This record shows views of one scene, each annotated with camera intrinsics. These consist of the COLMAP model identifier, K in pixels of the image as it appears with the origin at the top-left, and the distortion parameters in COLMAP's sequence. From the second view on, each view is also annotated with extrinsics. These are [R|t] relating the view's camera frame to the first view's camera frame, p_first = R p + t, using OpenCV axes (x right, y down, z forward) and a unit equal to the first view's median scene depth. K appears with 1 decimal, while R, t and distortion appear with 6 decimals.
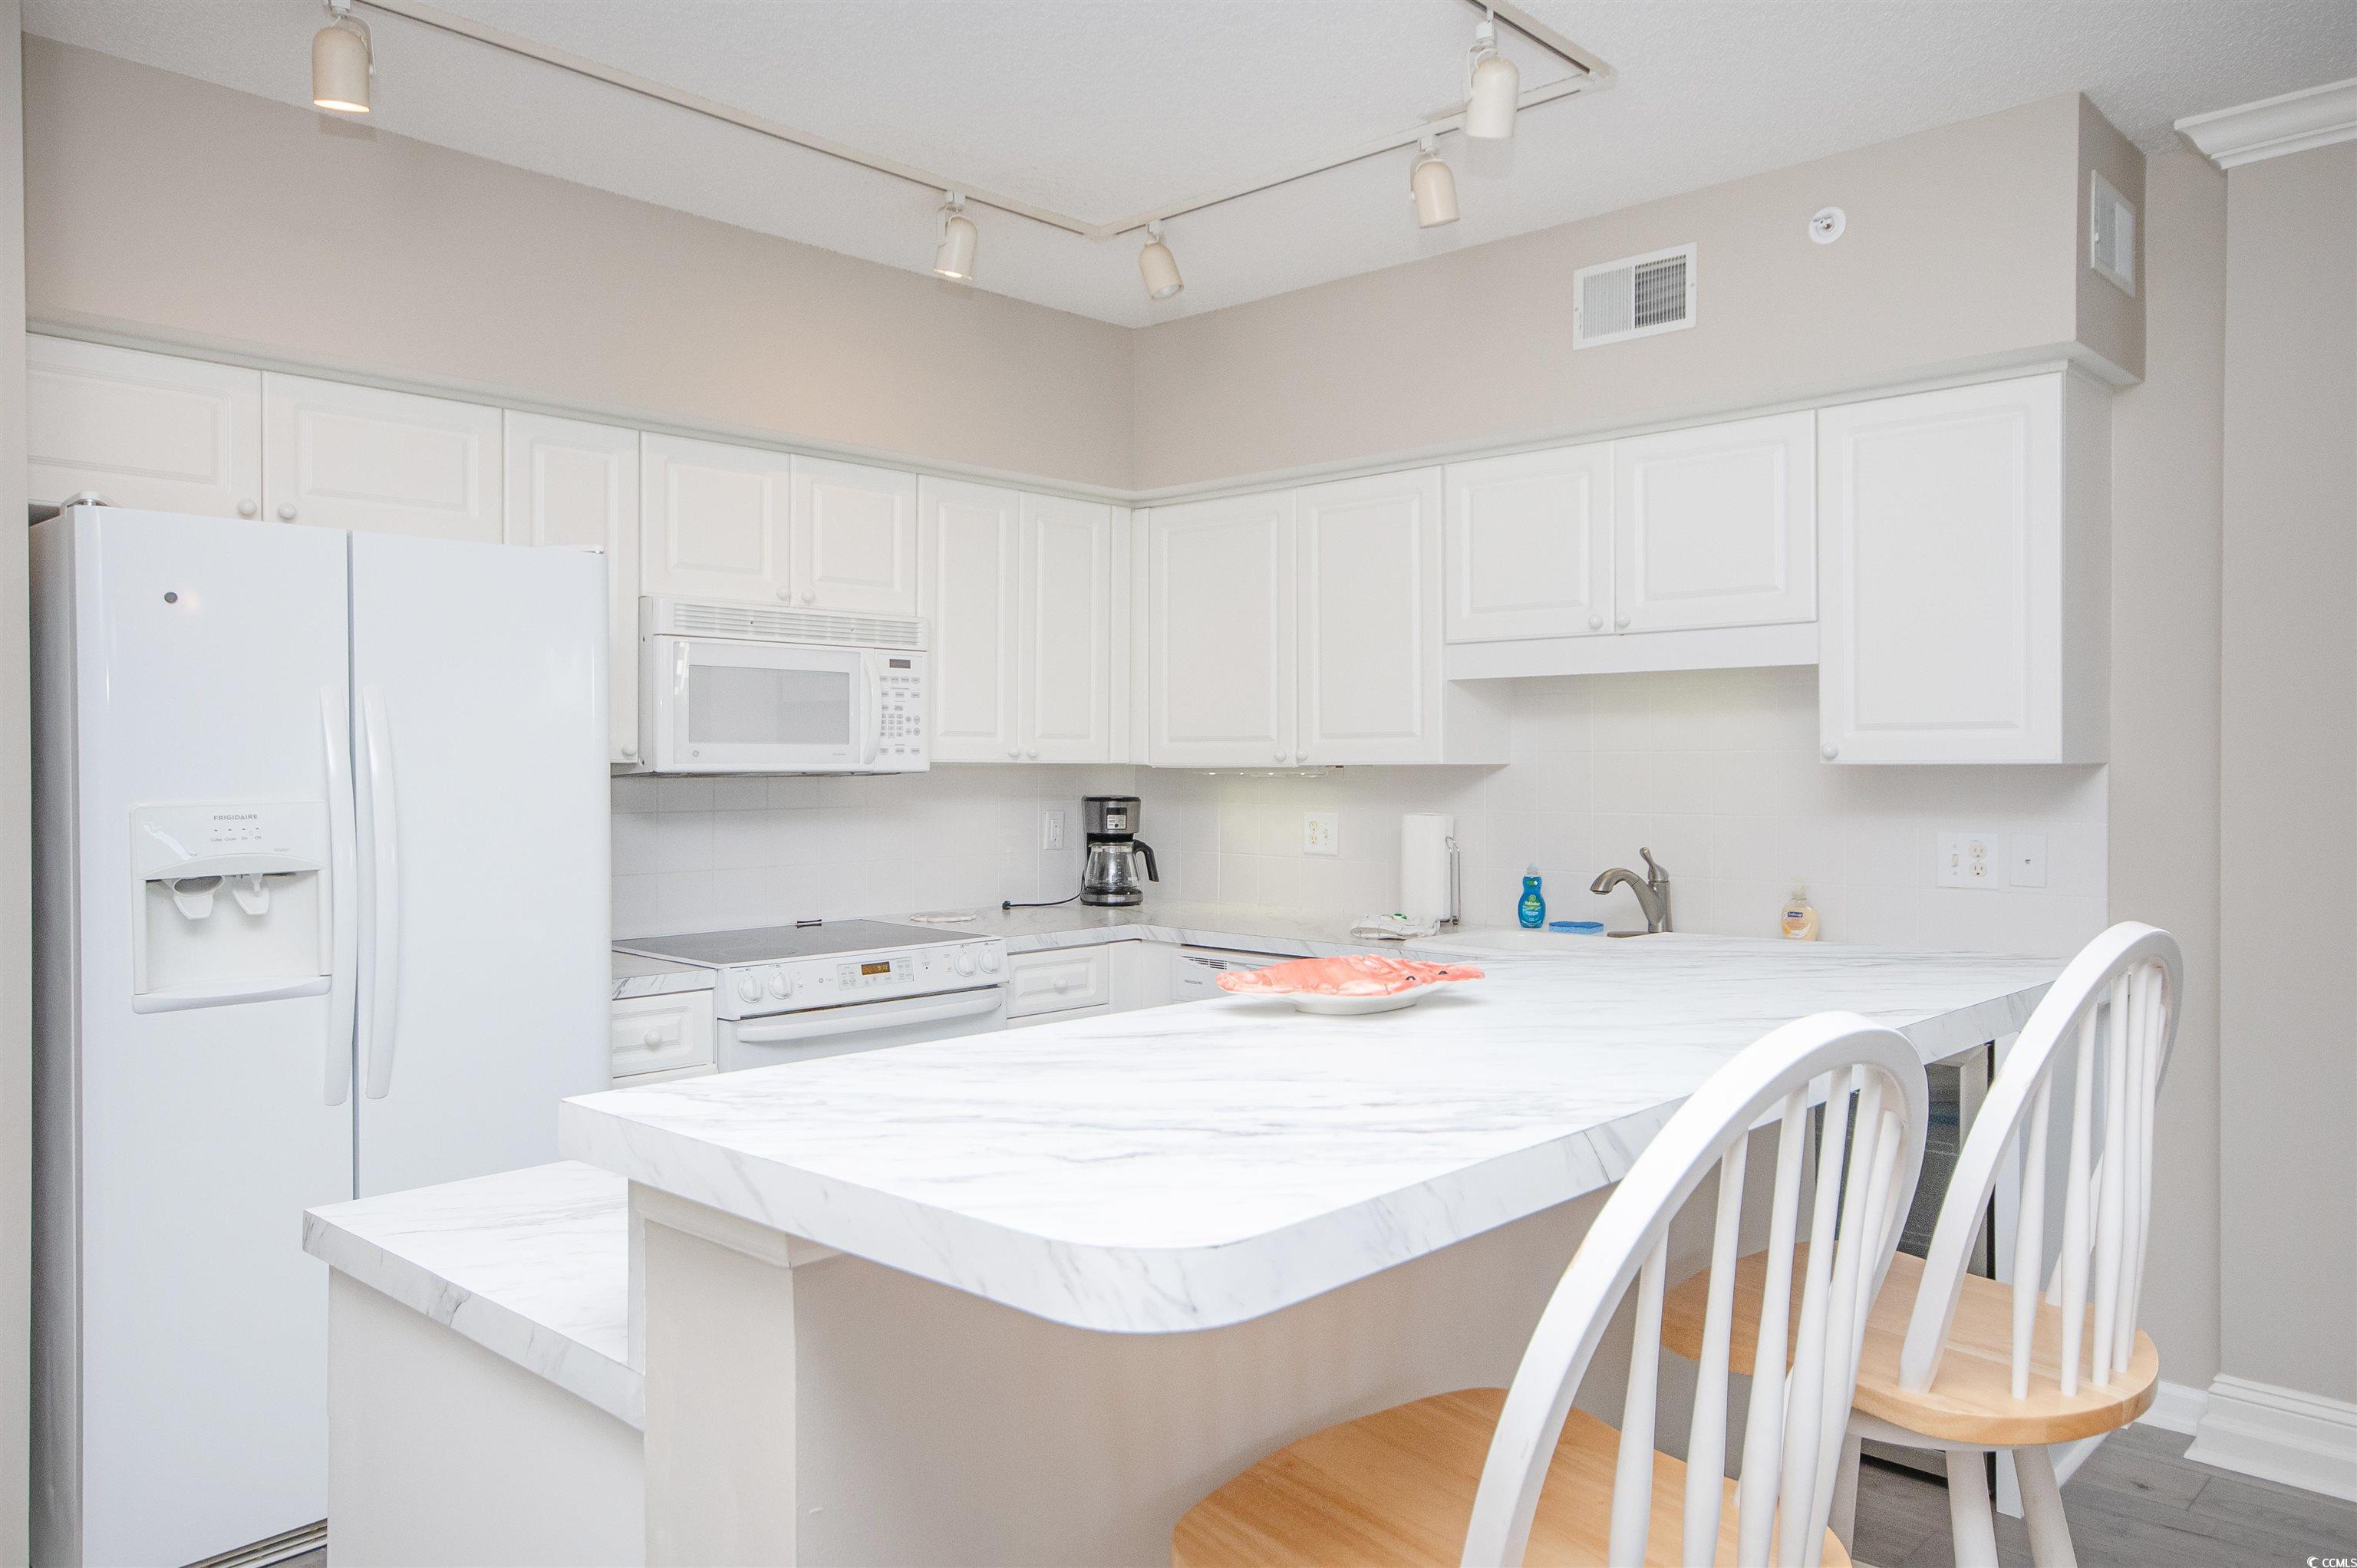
lens RADIAL K [[1610.4, 0, 1195.3], [0, 1610.4, 782.5], [0, 0, 1]] dist [-0.045773, -0.001456]
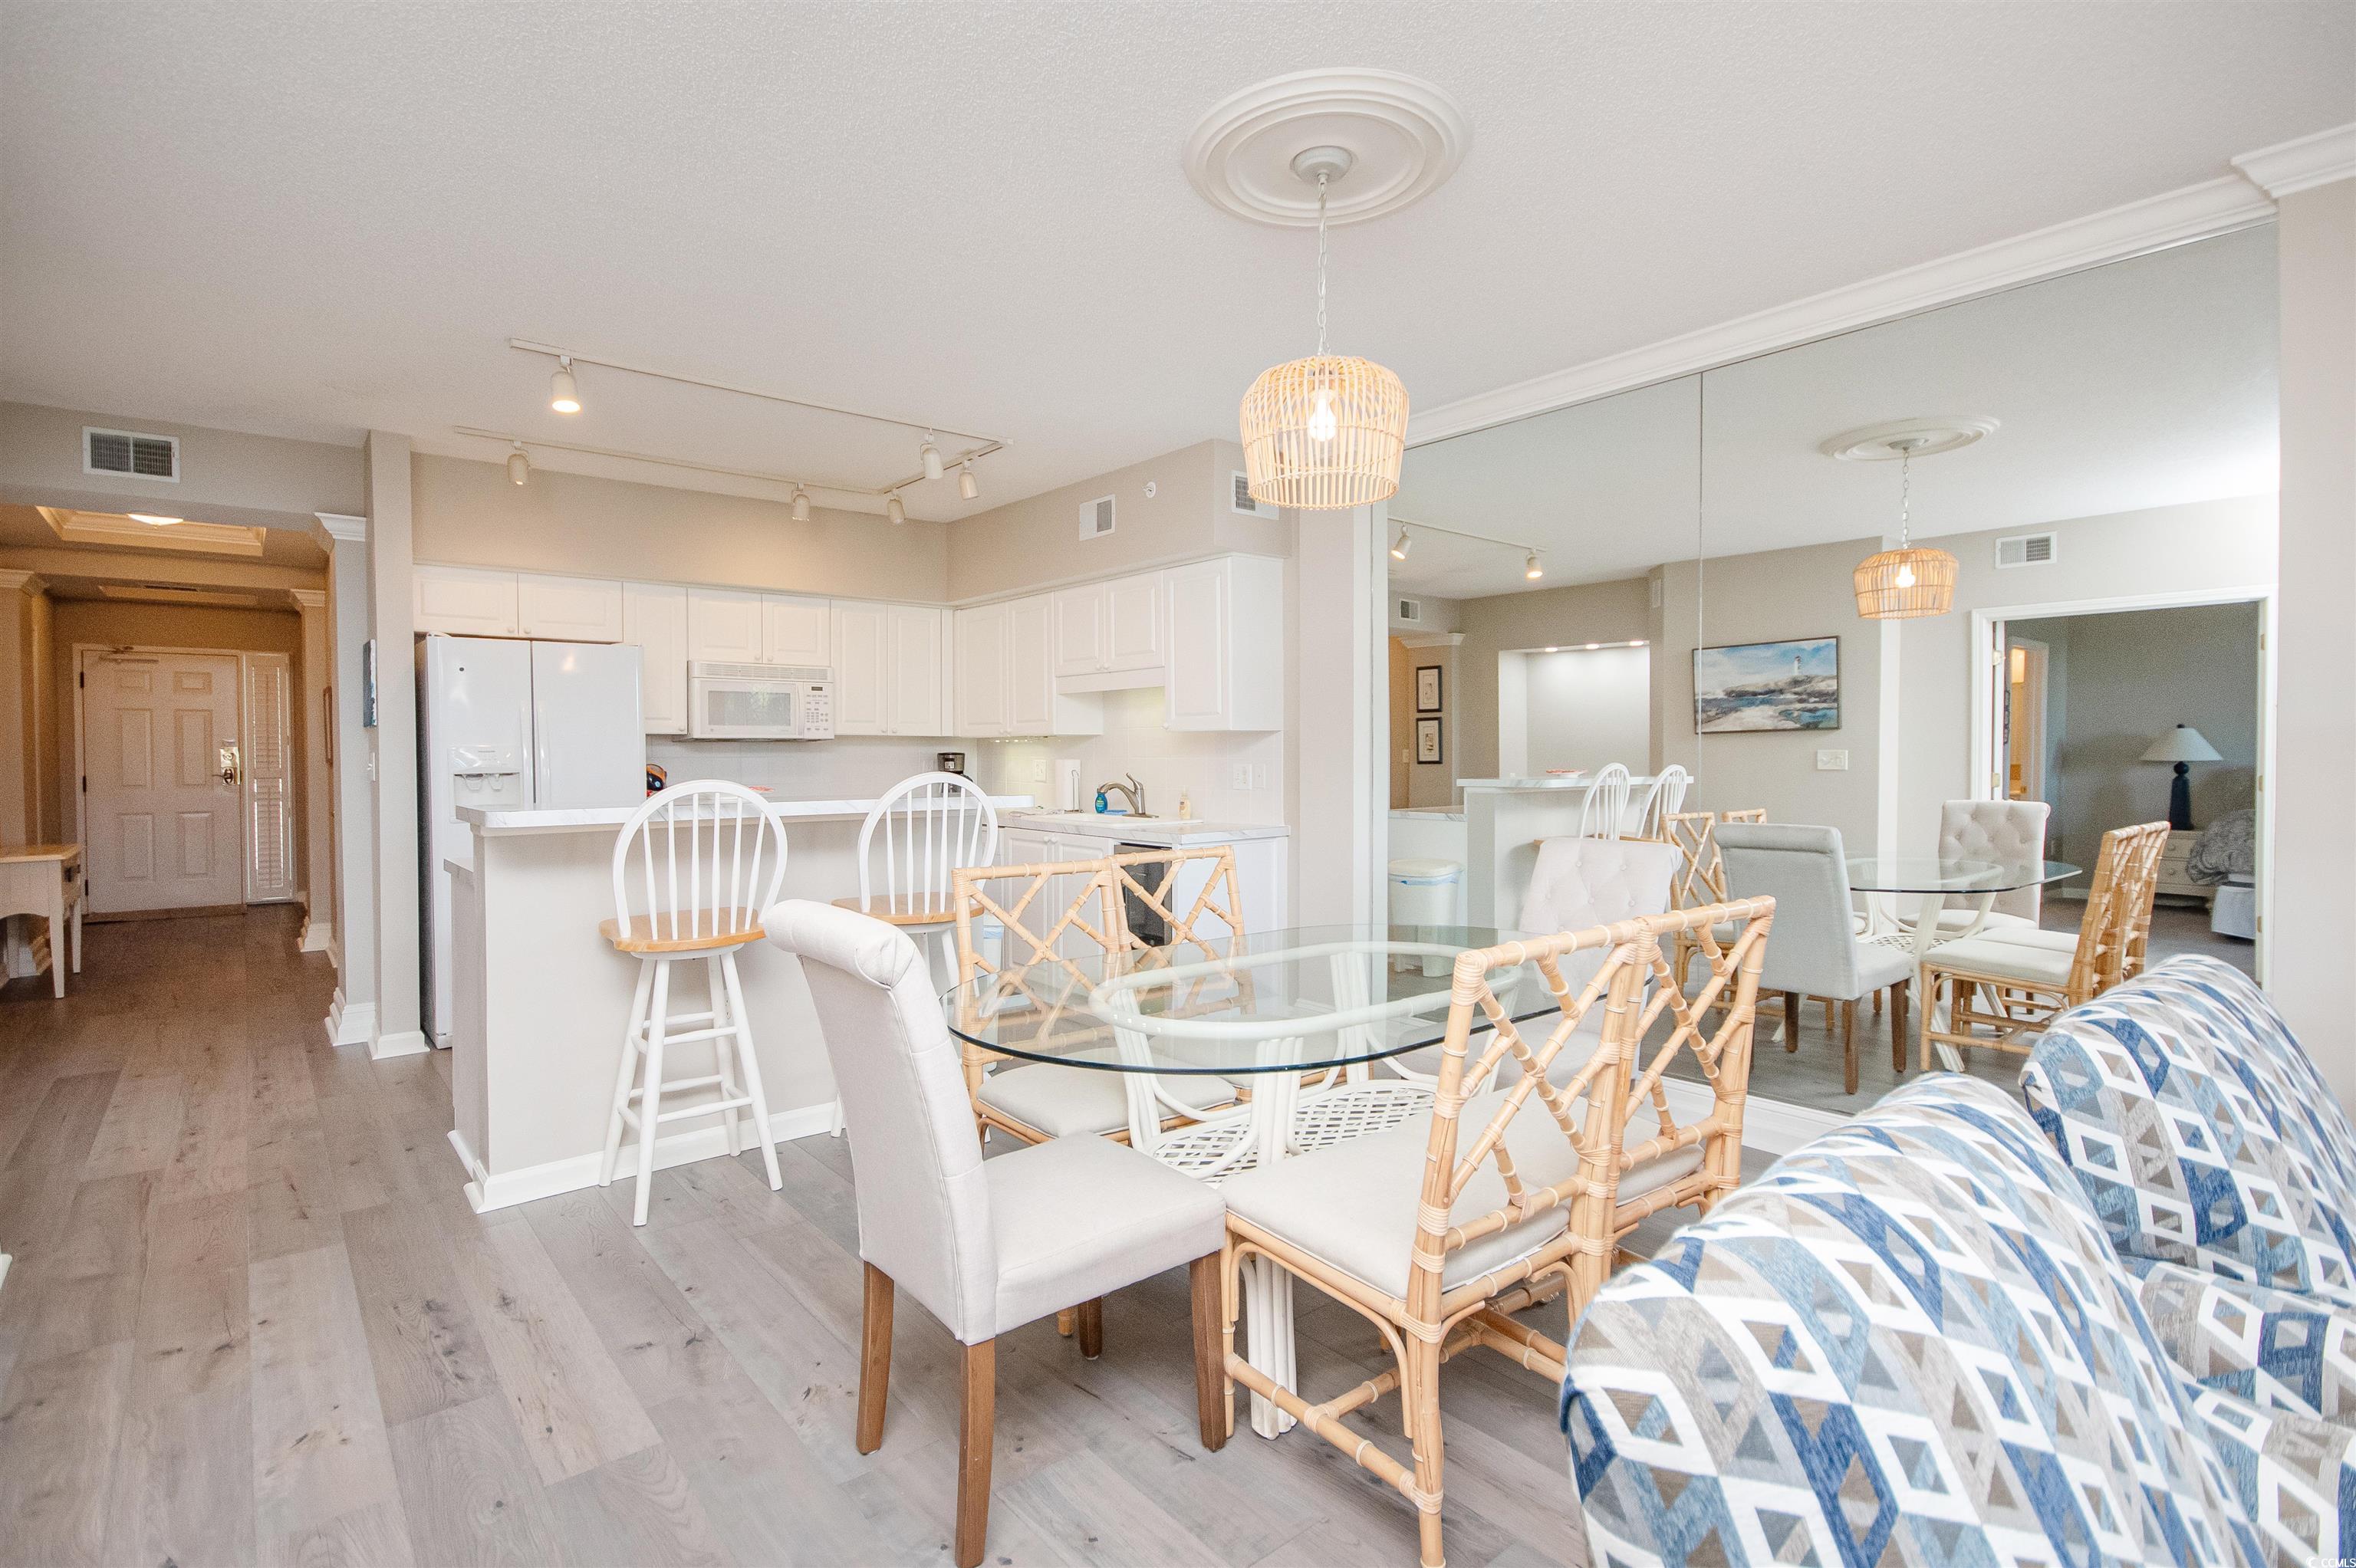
lens RADIAL K [[1097.5, 0, 1110.8], [0, 1097.5, 757.0], [0, 0, 1]] dist [0.011905, 0.000651]
pose [[0.986019, 0.001747, -0.166626, 0.450301], [-0.001584, 0.999998, 0.001112, 0.015537], [0.166628, -0.000833, 0.986020, -0.389641]]
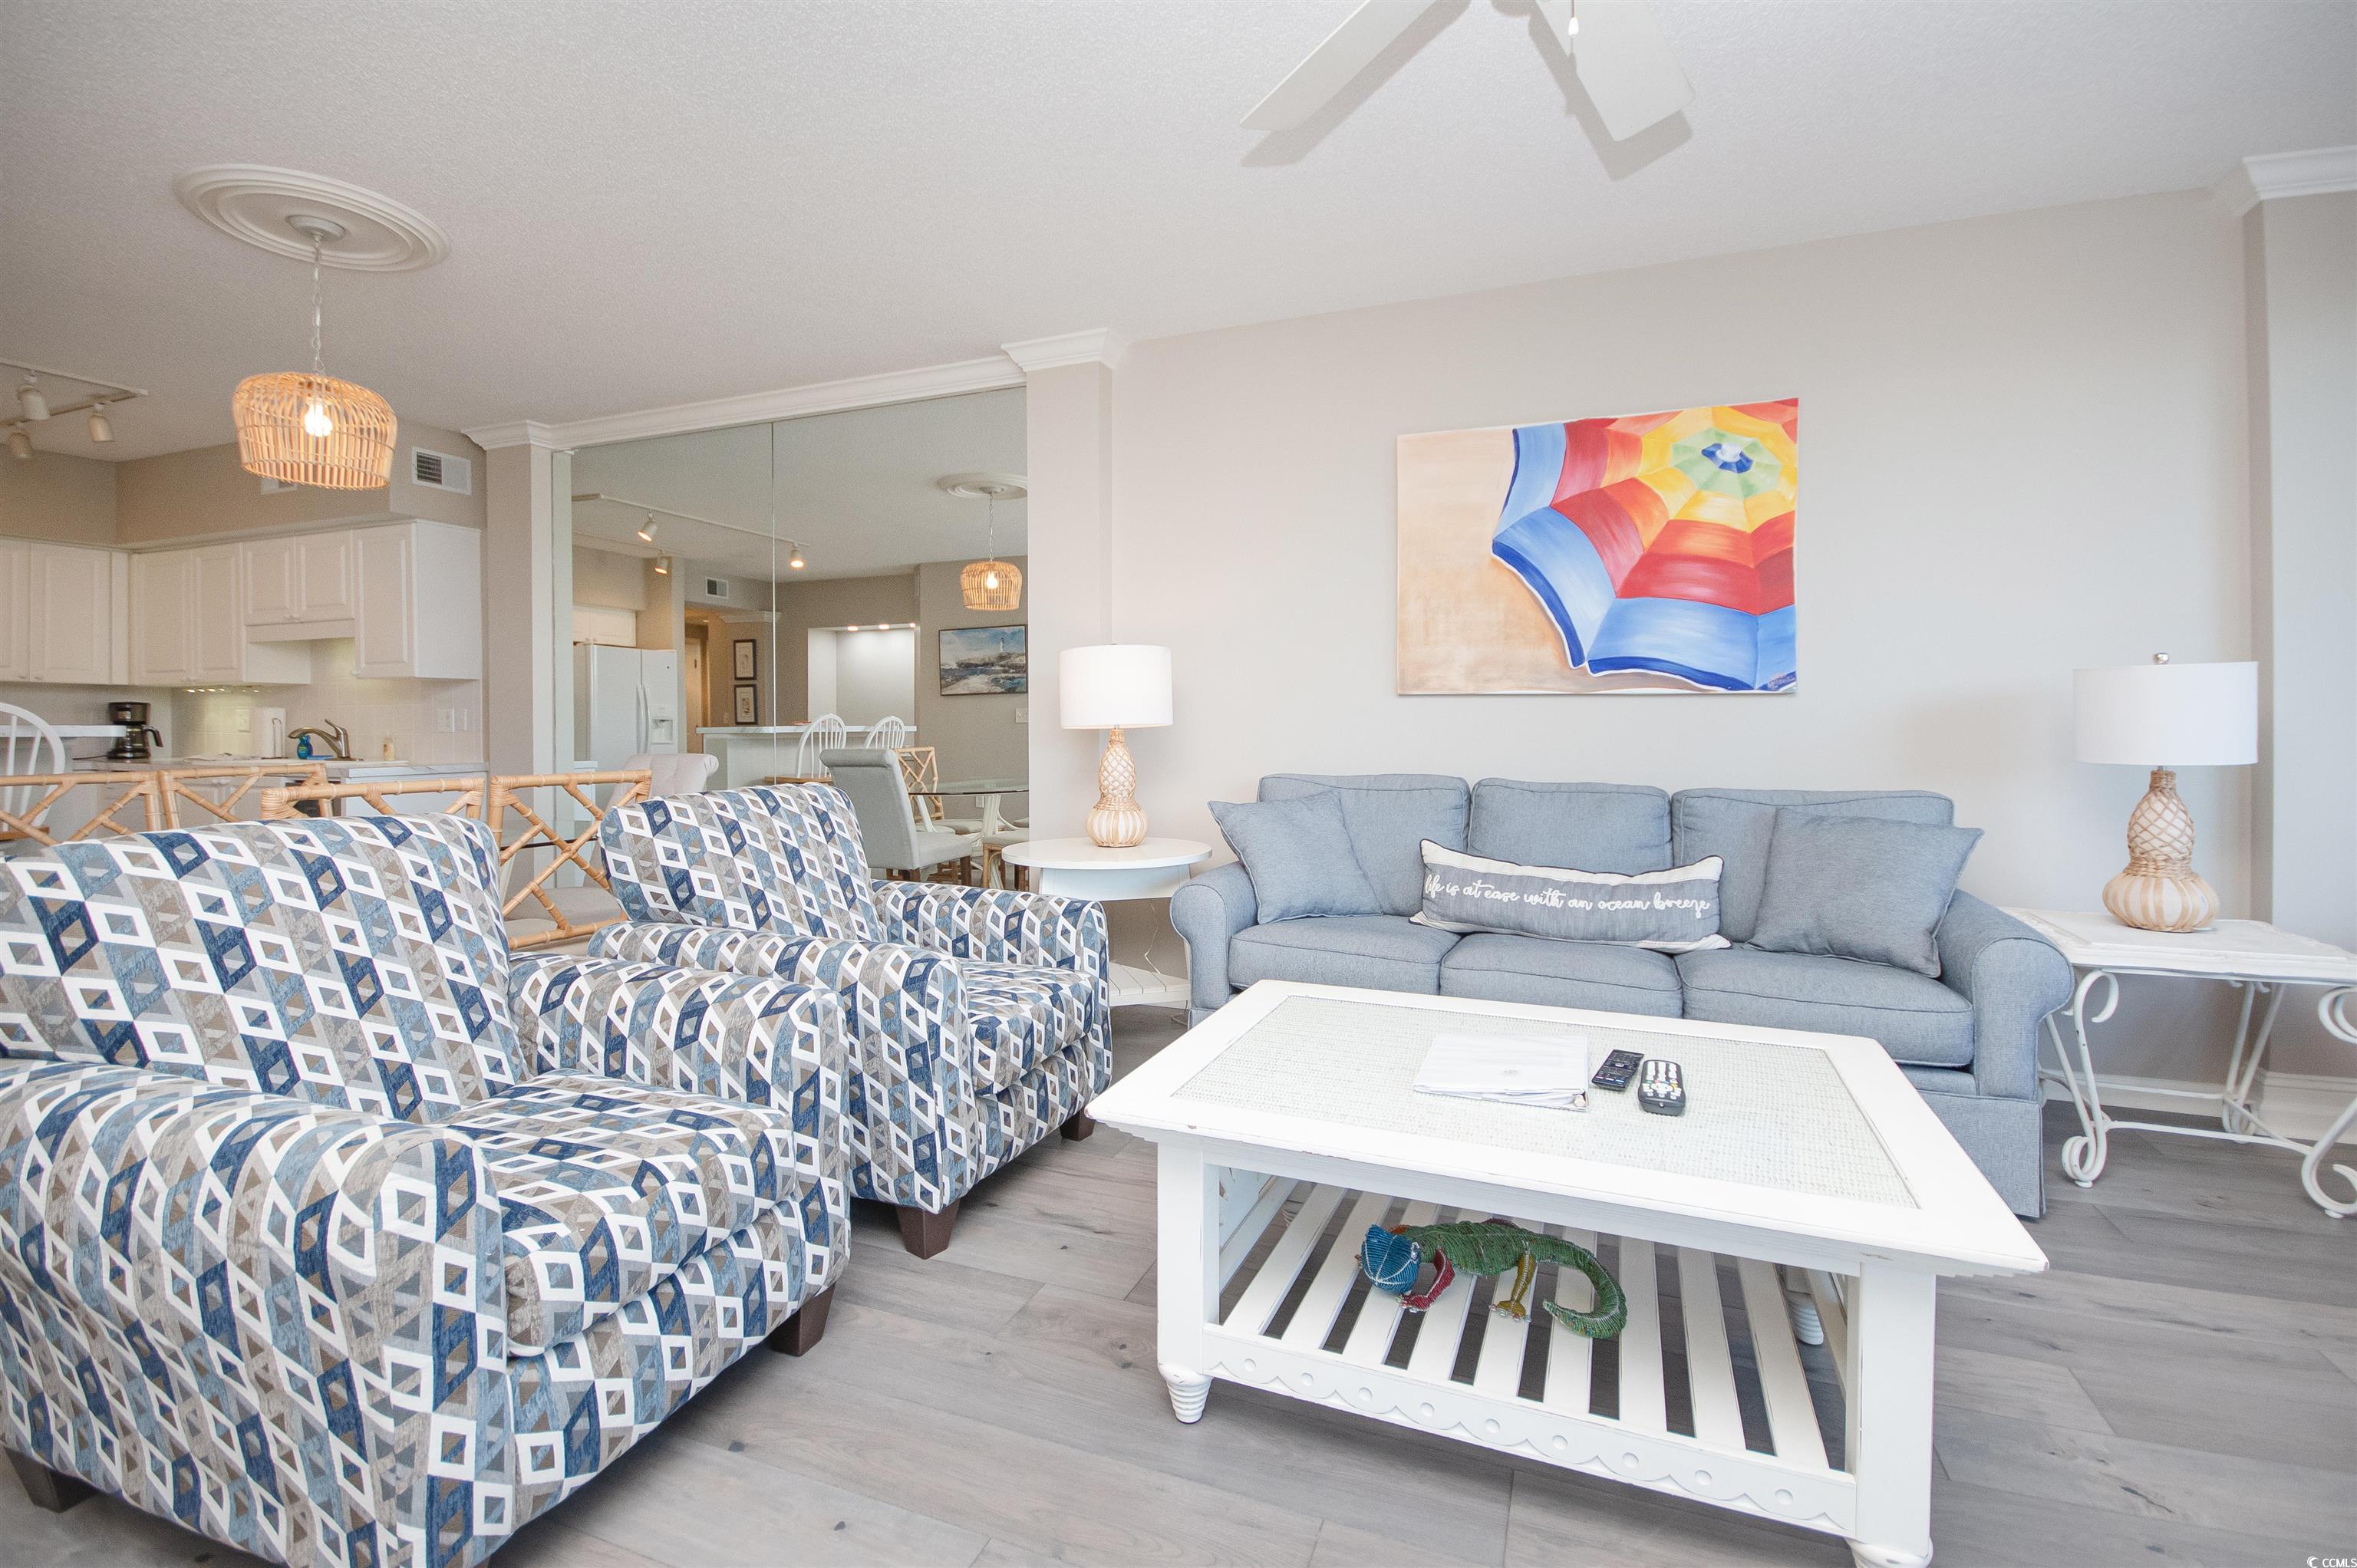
lens RADIAL K [[1054.9, 0, 1186.9], [0, 1054.9, 707.6], [0, 0, 1]] dist [-0.002450, 0.000119]
pose [[0.938820, 0.002691, 0.344398, 0.834820], [0.007216, 0.999596, -0.027481, 0.069794], [-0.344333, 0.028285, 0.938421, -0.735459]]
